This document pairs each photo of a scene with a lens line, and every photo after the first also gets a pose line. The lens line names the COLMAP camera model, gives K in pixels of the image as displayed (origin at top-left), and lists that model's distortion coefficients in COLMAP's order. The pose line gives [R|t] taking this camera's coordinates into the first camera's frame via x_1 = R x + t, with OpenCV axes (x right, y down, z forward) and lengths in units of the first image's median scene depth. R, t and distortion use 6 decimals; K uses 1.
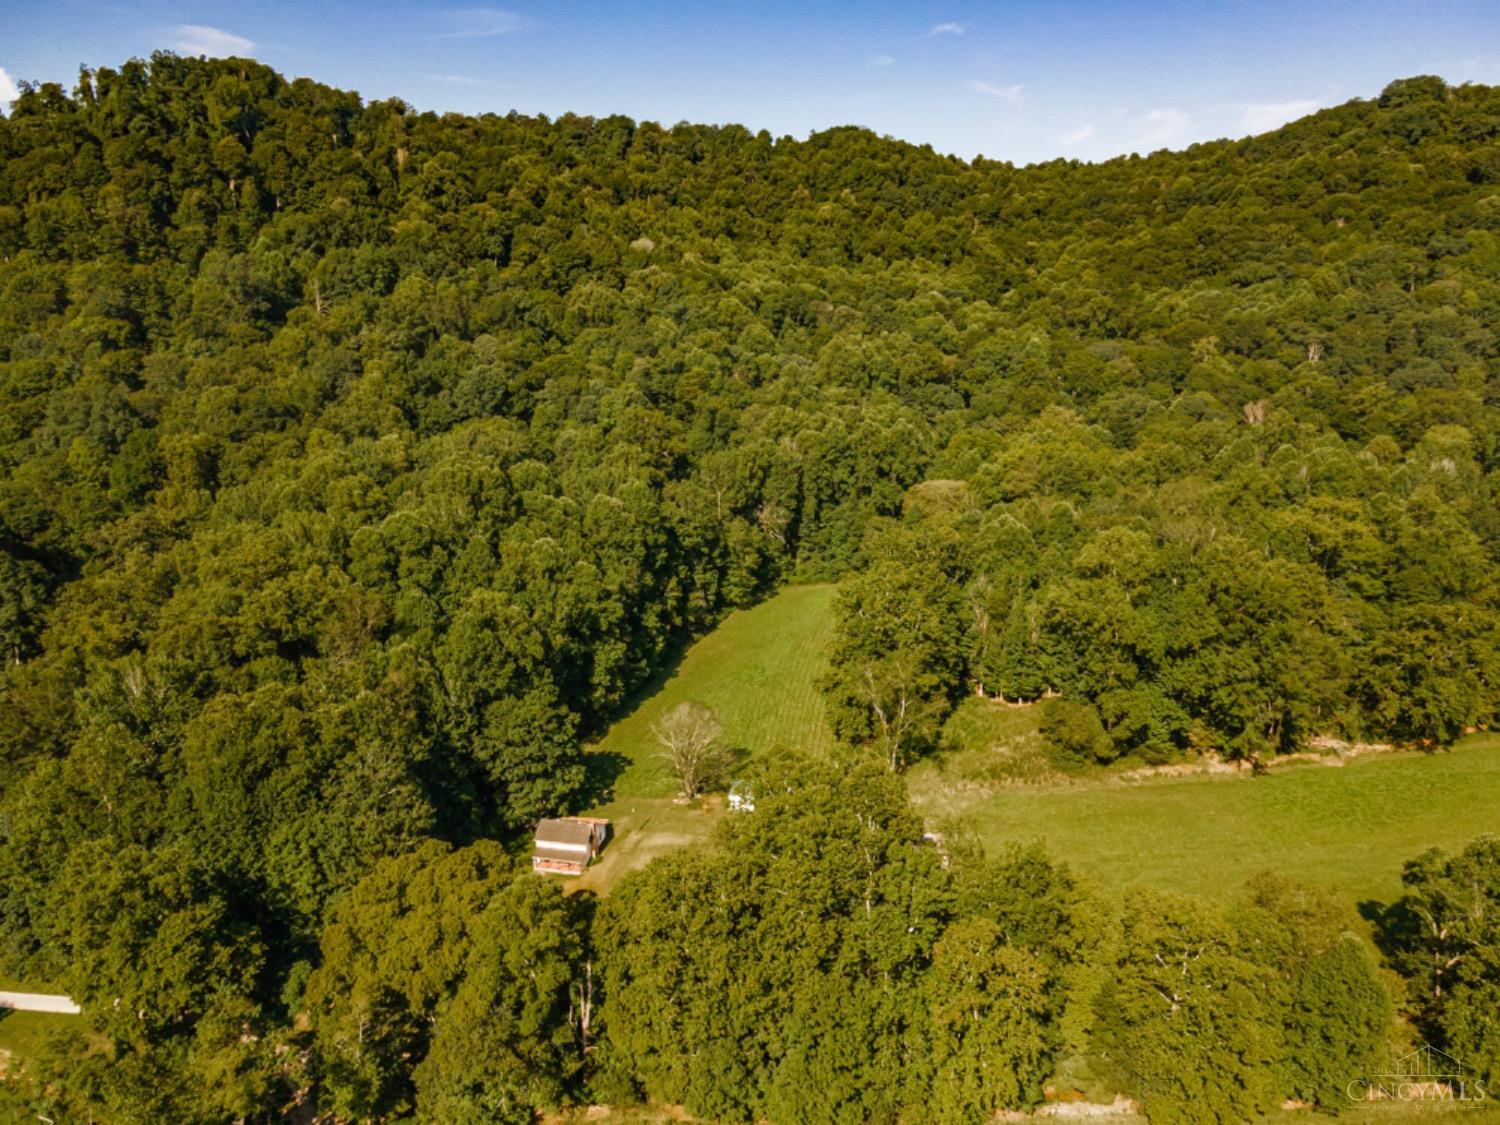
lens RADIAL K [[1082.0, 0, 753.8], [0, 1082.0, 566.3], [0, 0, 1]] dist [0.041766, 0.038844]
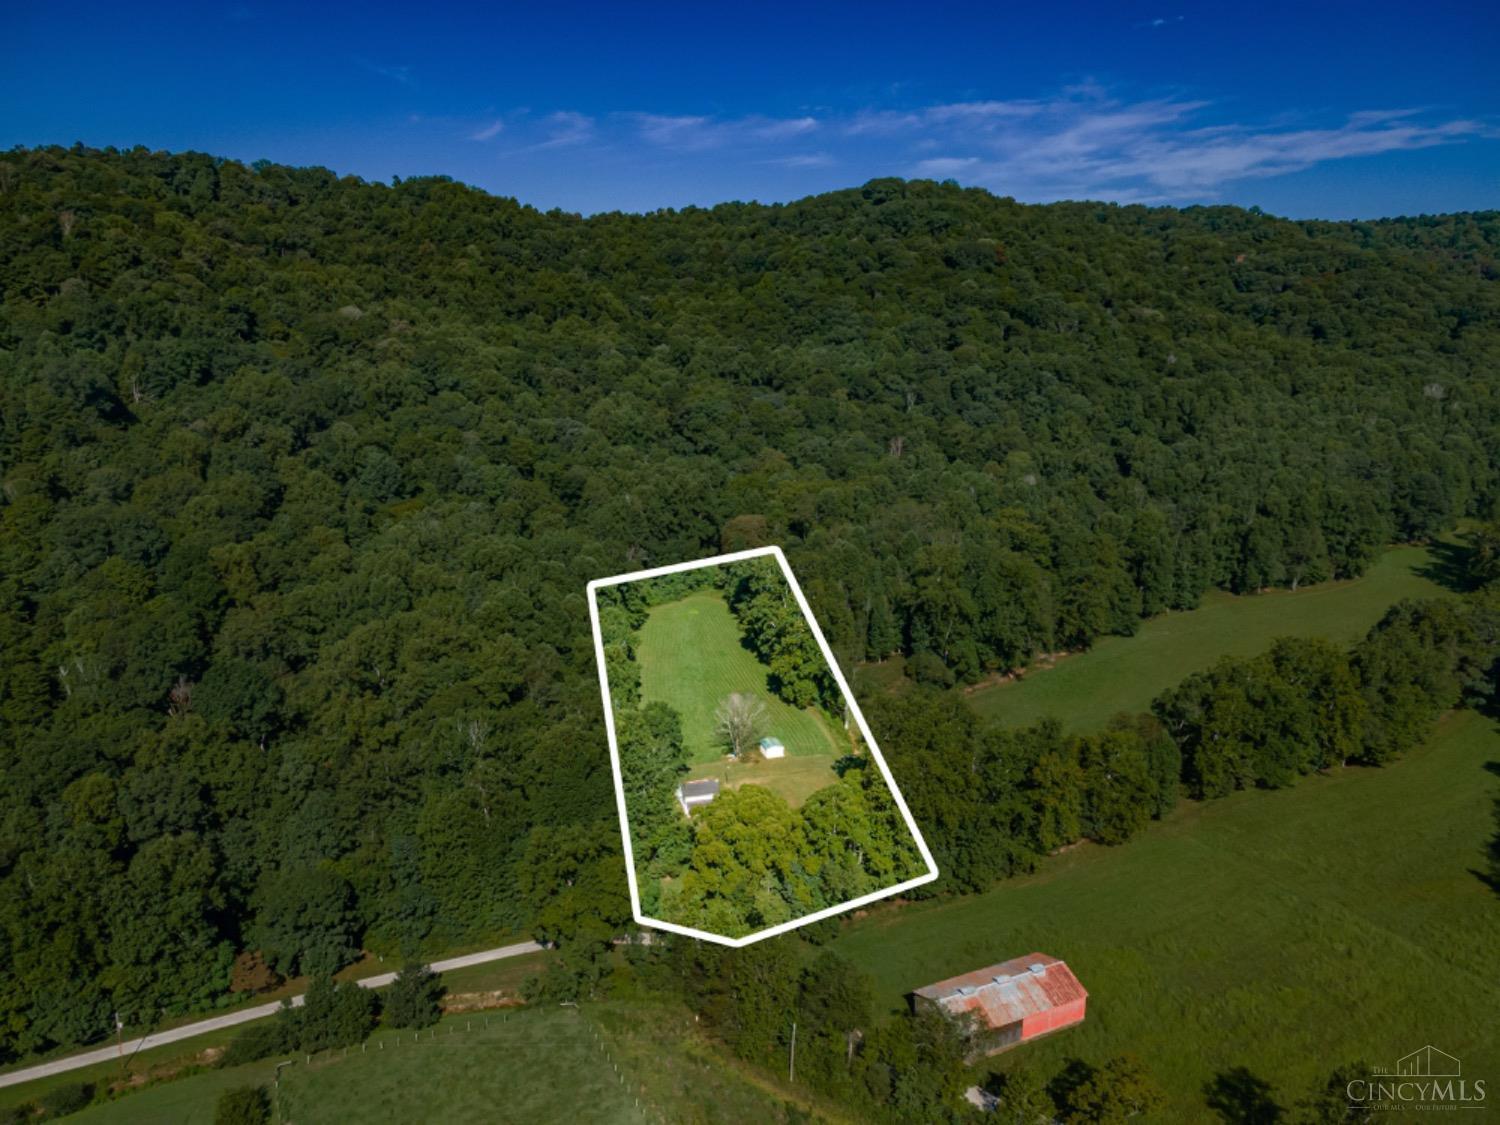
lens RADIAL K [[1082.0, 0, 753.8], [0, 1082.0, 566.3], [0, 0, 1]] dist [0.041766, 0.038844]
pose [[0.887488, -0.113678, 0.446590, -0.680256], [0.114628, 0.993094, 0.024995, -0.077631], [-0.446347, 0.029009, 0.894390, -0.337474]]
